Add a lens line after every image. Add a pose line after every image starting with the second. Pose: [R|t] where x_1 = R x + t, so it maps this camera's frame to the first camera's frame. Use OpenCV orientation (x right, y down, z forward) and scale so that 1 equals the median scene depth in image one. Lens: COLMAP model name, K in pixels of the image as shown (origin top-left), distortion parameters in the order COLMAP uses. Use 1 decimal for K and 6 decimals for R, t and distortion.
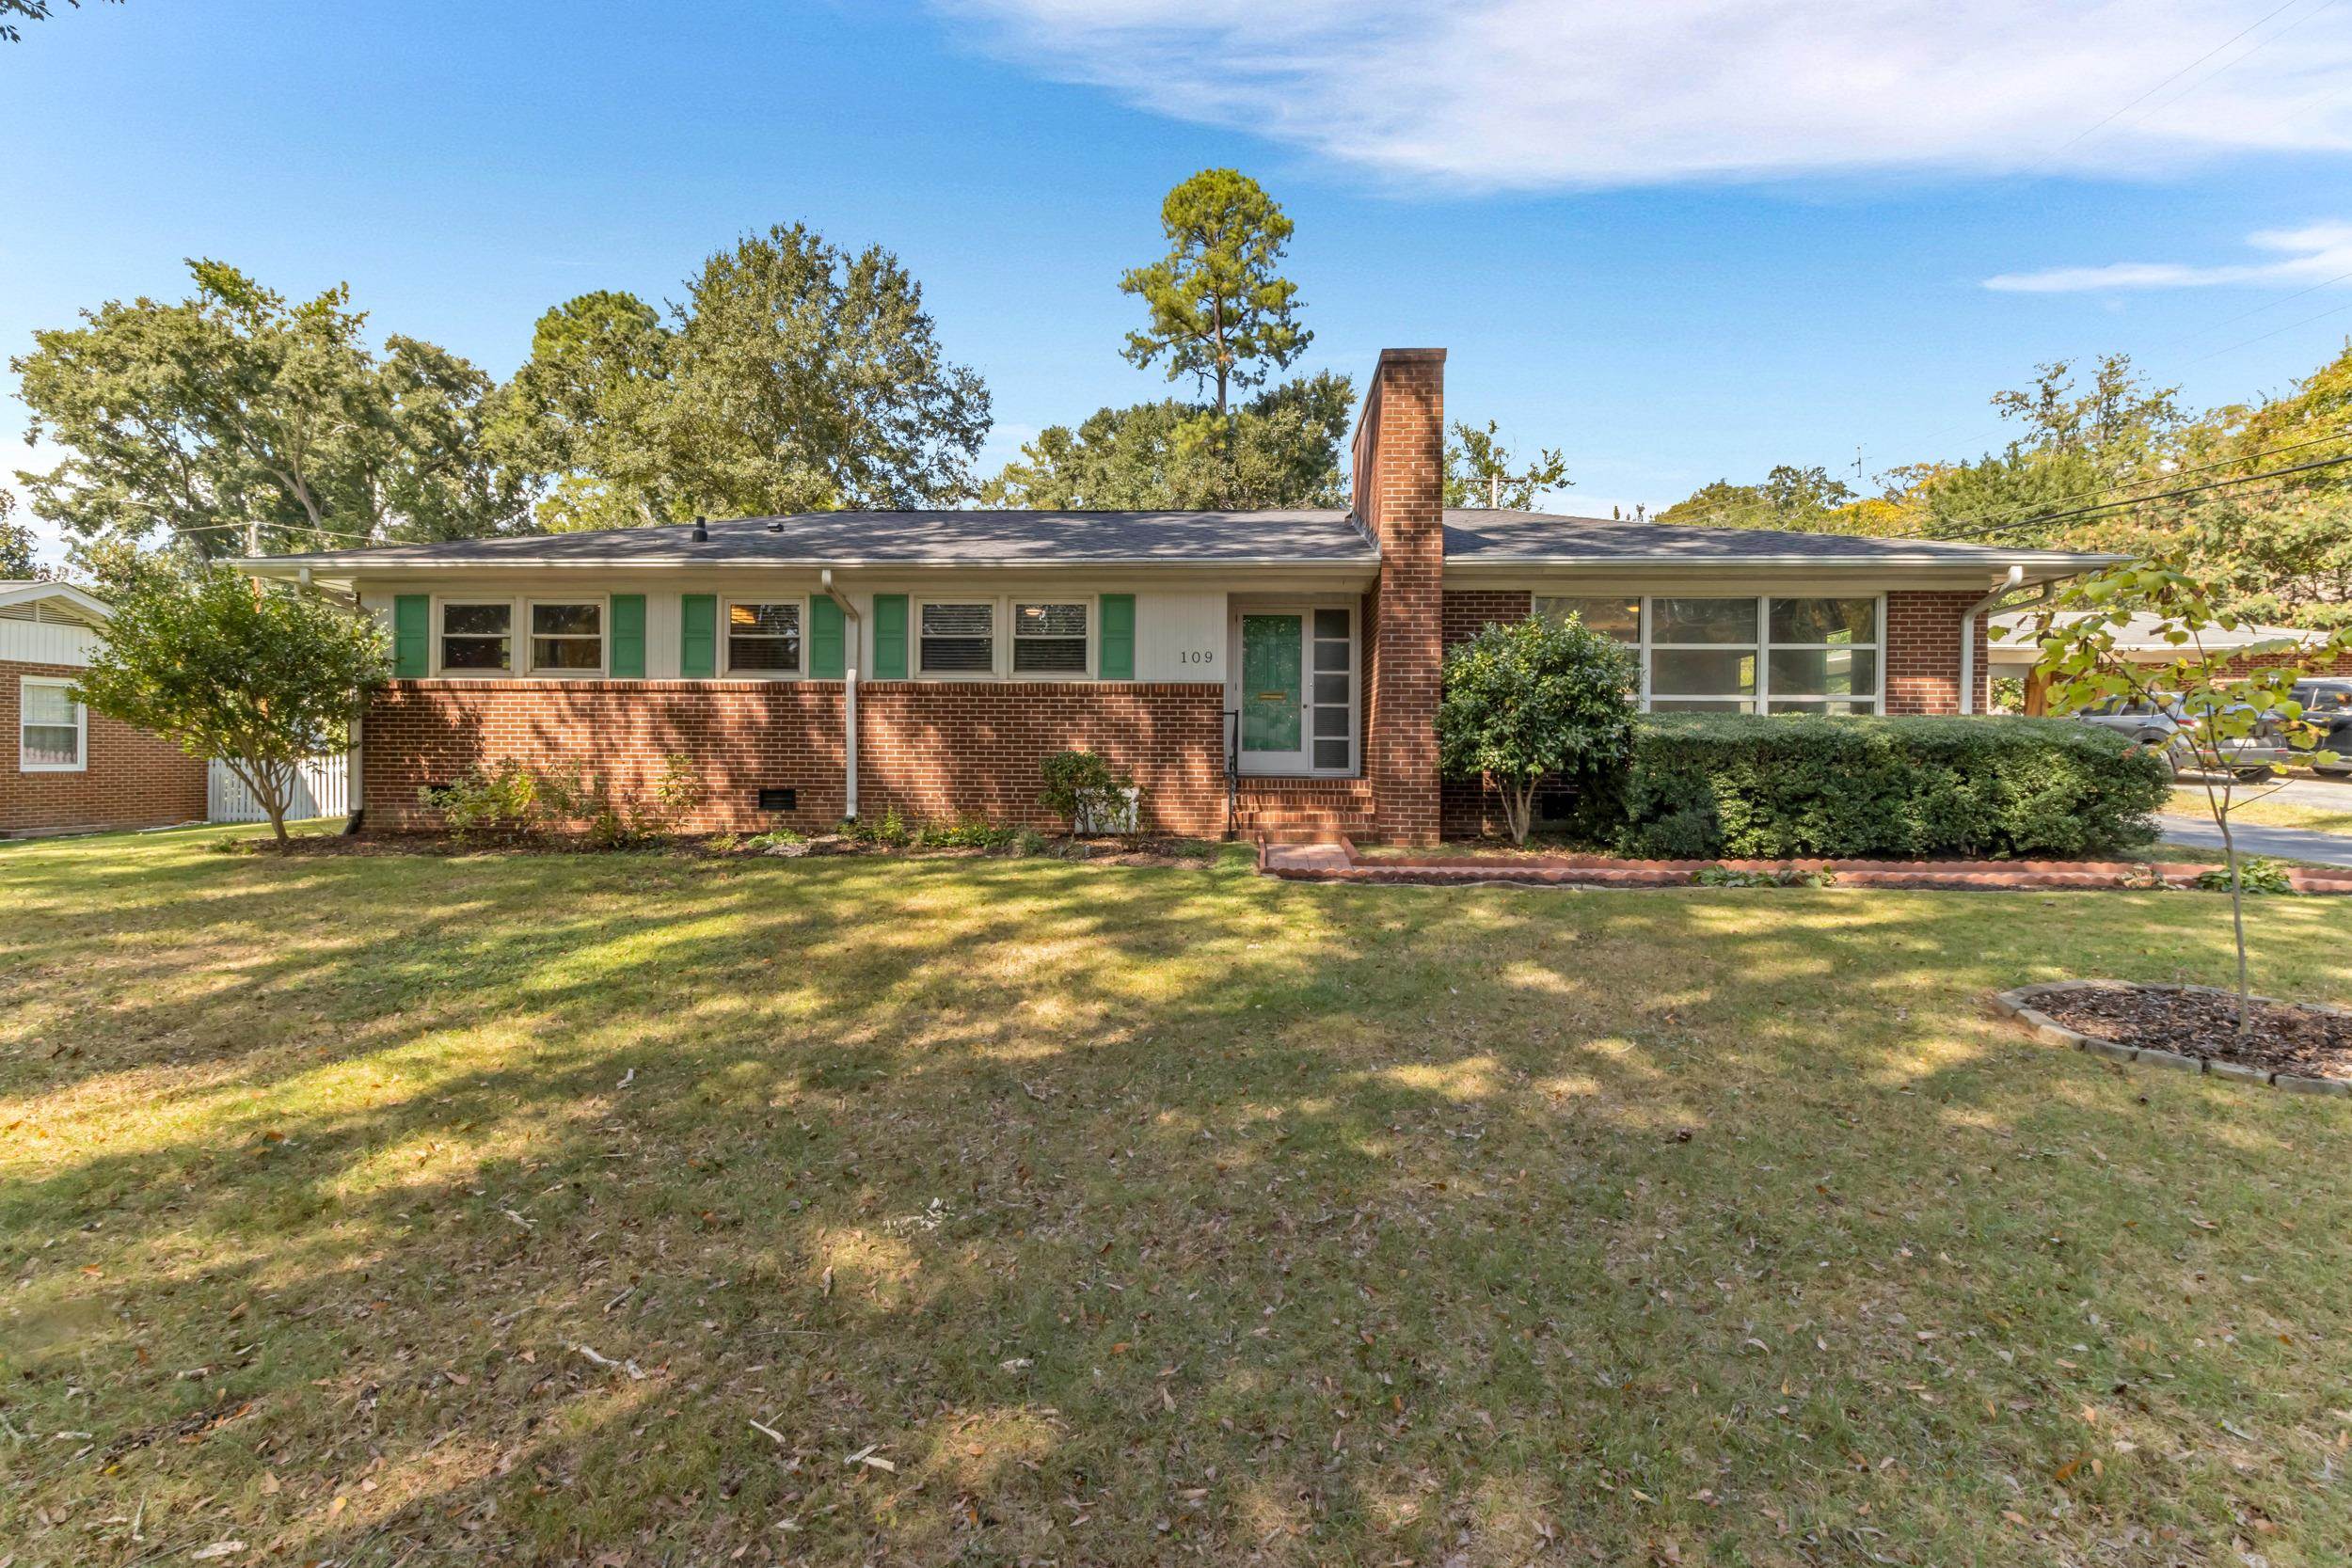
lens RADIAL K [[1117.5, 0, 1180.8], [0, 1117.5, 775.3], [0, 0, 1]] dist [-0.001446, 0.000345]
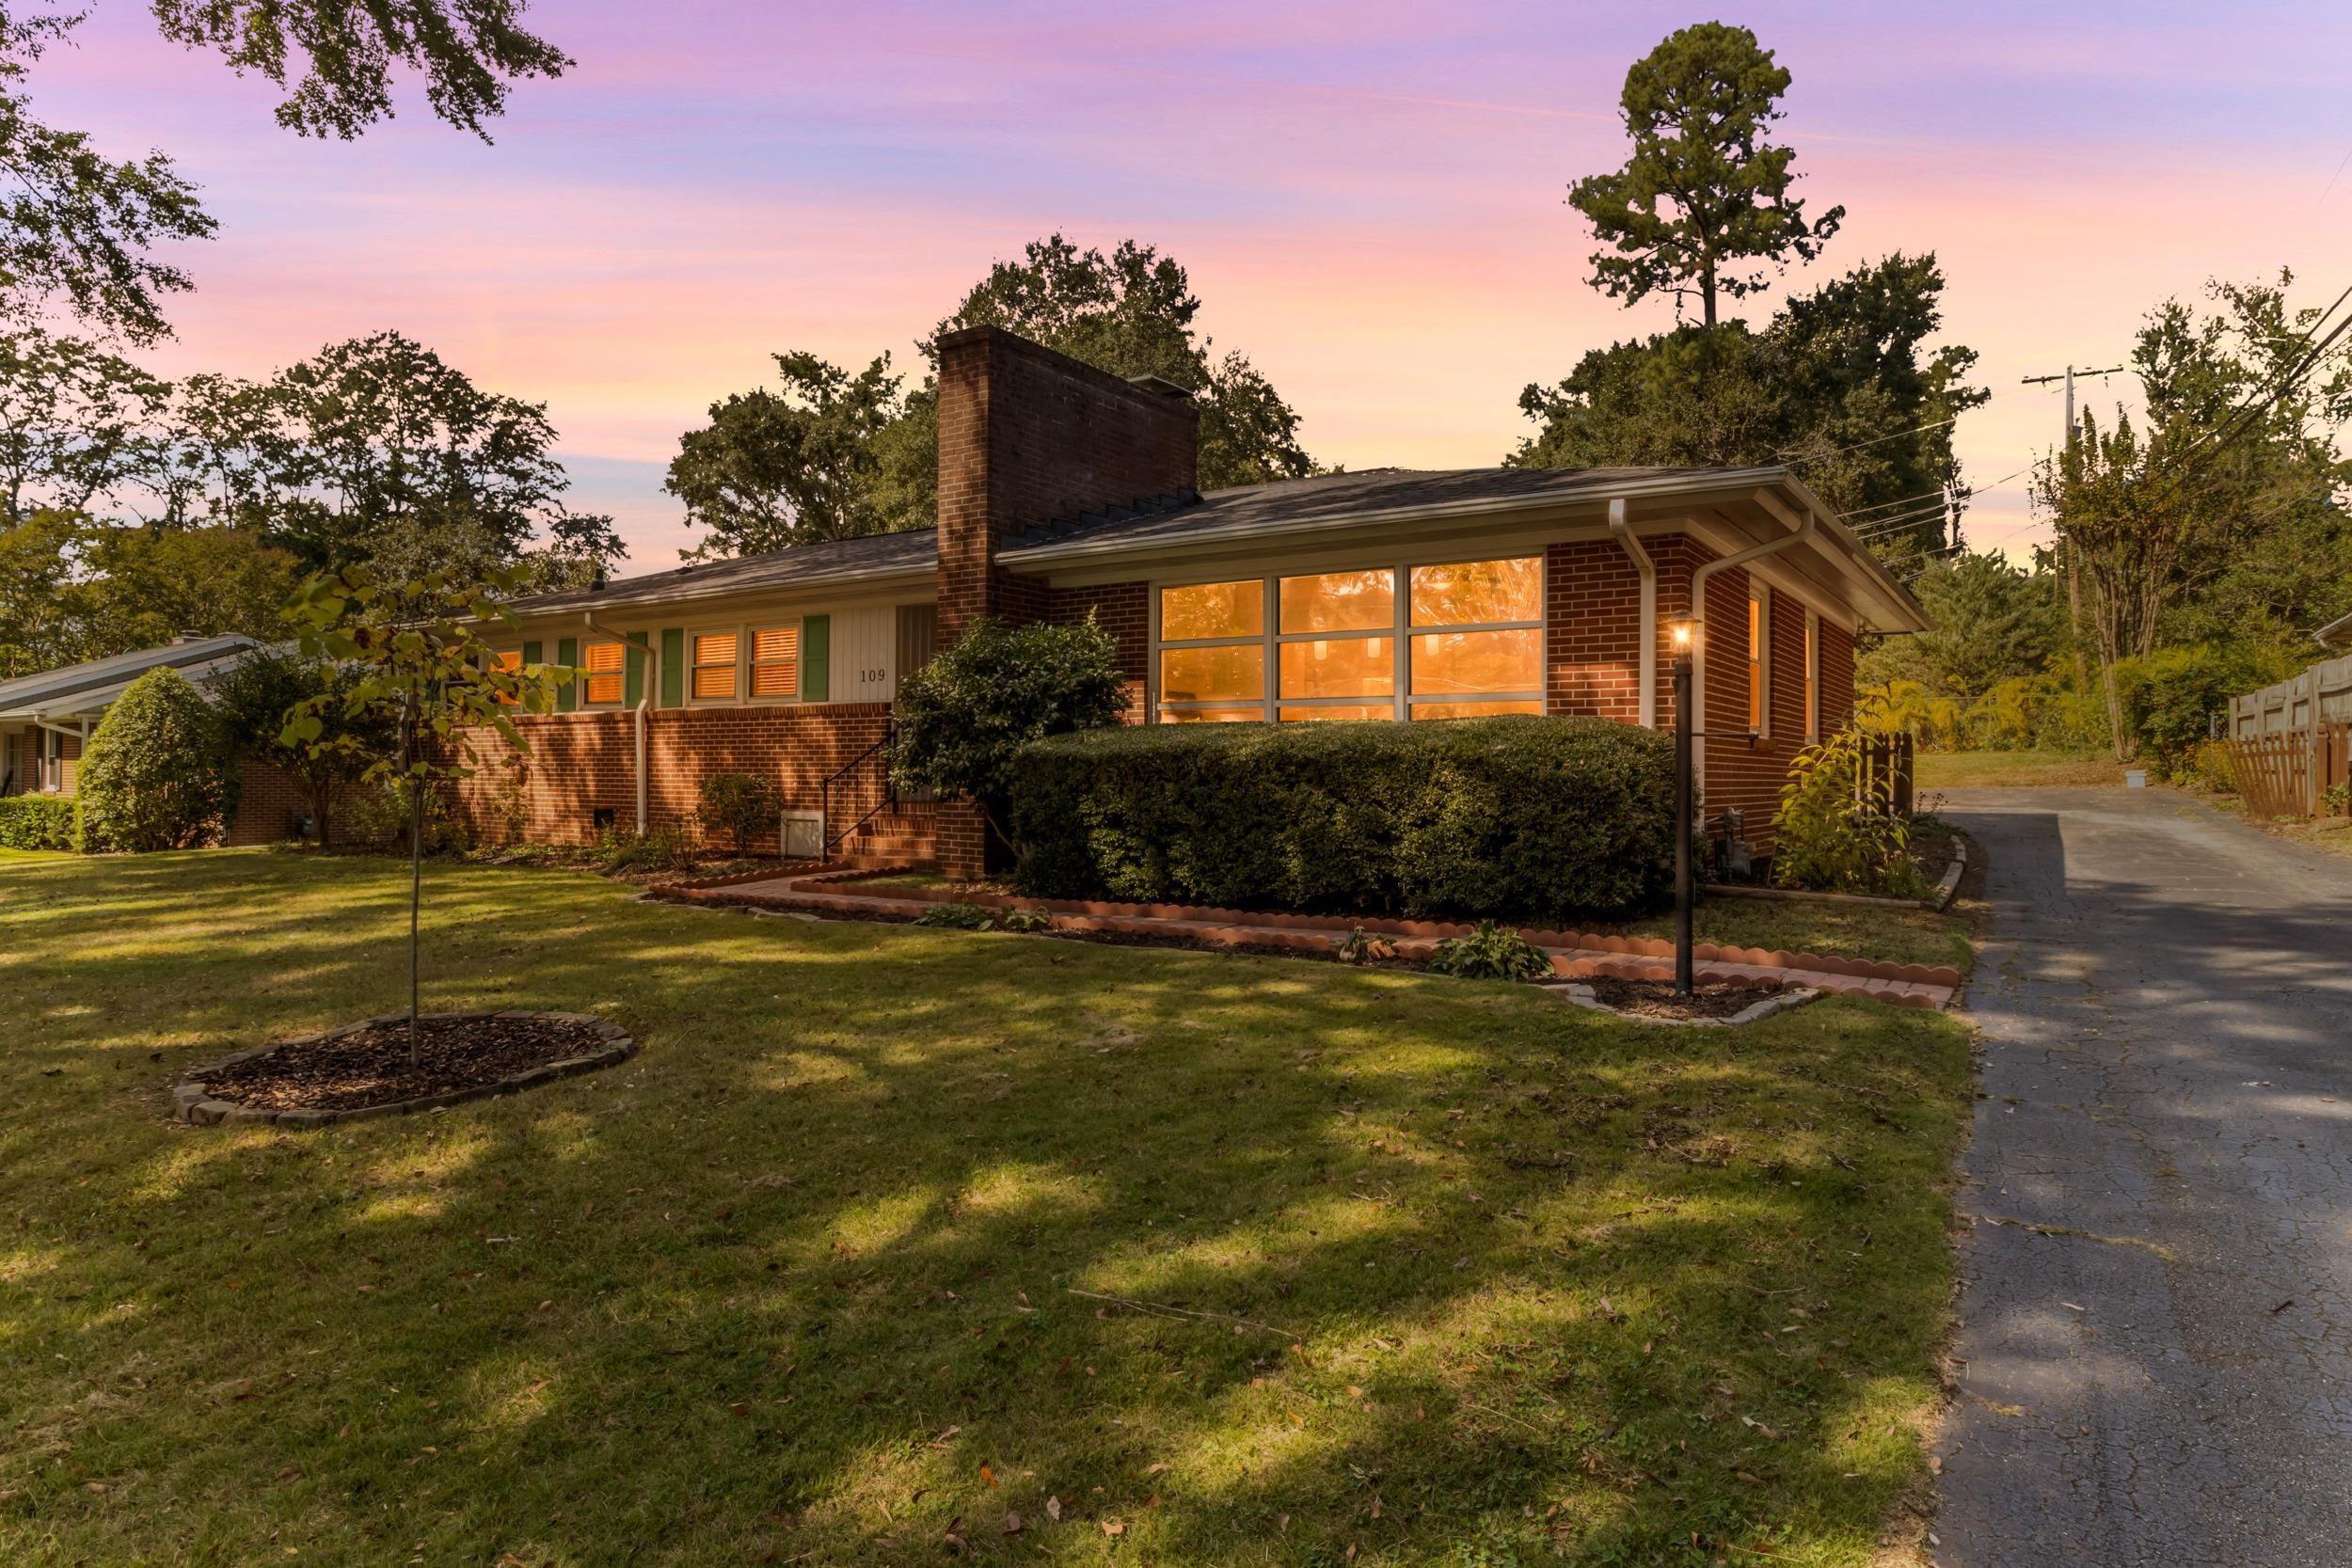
lens RADIAL K [[1348.7, 0, 1174.6], [0, 1348.7, 781.8], [0, 0, 1]] dist [-0.017248, -0.001015]
pose [[0.857435, 0.000224, -0.514592, 0.817946], [-0.011281, 0.999768, -0.018361, 0.004037], [0.514468, 0.021549, 0.857239, 0.137897]]
